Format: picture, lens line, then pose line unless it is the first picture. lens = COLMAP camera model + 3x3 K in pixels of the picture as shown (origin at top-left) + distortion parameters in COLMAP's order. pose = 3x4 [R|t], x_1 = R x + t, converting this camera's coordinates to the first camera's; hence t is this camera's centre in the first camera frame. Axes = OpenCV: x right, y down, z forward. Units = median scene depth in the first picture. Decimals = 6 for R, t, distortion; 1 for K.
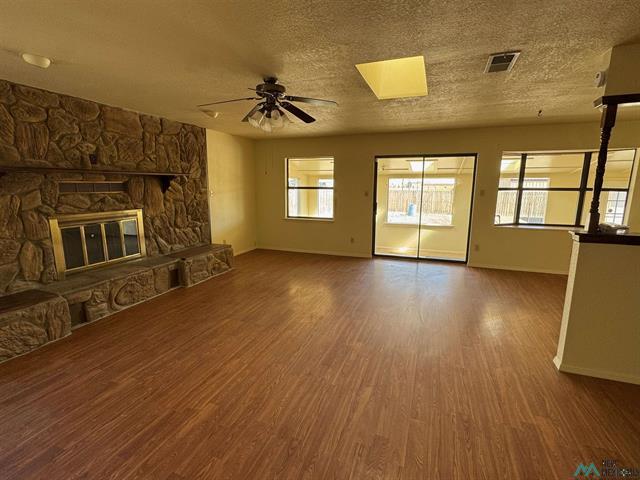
lens RADIAL K [[310.3, 0, 322.2], [0, 310.3, 238.3], [0, 0, 1]] dist [-0.002796, -0.000645]
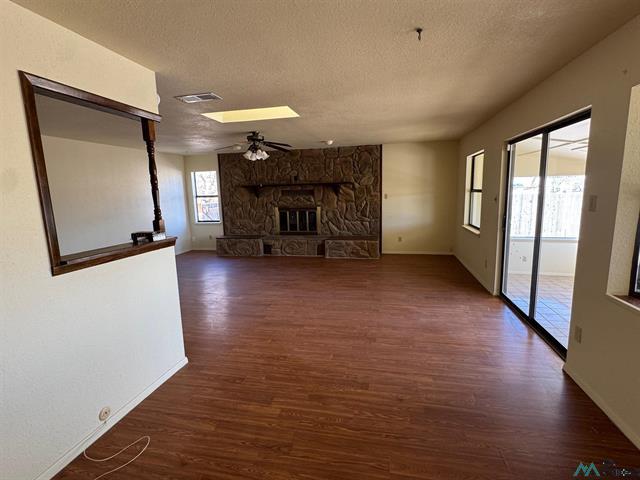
lens RADIAL K [[310.3, 0, 321.6], [0, 310.3, 241.9], [0, 0, 1]] dist [-0.002796, -0.000645]
pose [[0.131669, 0.151920, -0.979583, 1.047596], [-0.145689, 0.980422, 0.132467, -0.117812], [0.980530, 0.125273, 0.151224, 0.741668]]
